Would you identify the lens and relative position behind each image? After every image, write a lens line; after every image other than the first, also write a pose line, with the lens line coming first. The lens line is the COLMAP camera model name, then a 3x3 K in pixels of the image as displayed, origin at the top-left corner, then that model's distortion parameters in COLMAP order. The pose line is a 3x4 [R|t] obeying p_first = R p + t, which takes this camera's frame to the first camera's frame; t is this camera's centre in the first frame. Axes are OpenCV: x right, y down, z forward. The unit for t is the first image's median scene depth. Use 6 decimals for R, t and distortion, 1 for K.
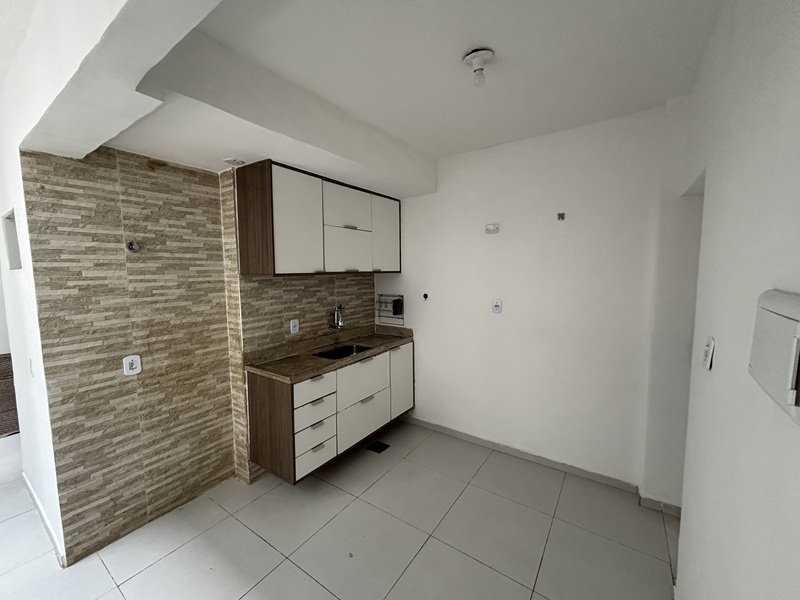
lens RADIAL K [[321.4, 0, 400.0], [0, 321.4, 300.0], [0, 0, 1]] dist [0.000062, -0.000094]
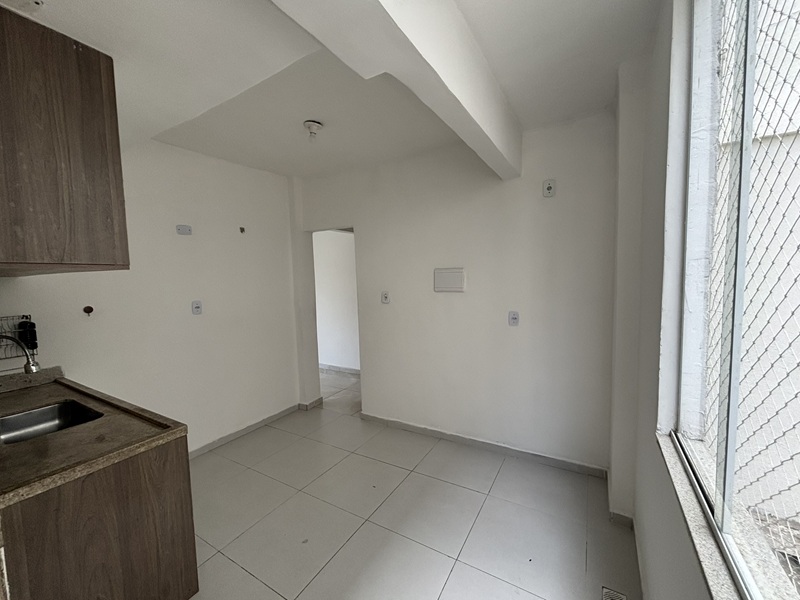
lens RADIAL K [[327.0, 0, 398.3], [0, 327.0, 299.5], [0, 0, 1]] dist [0.010910, -0.000626]
pose [[-0.064719, -0.064395, 0.995824, -0.868927], [0.120424, 0.990119, 0.071852, -0.005400], [-0.990611, 0.124571, -0.056325, 0.493261]]
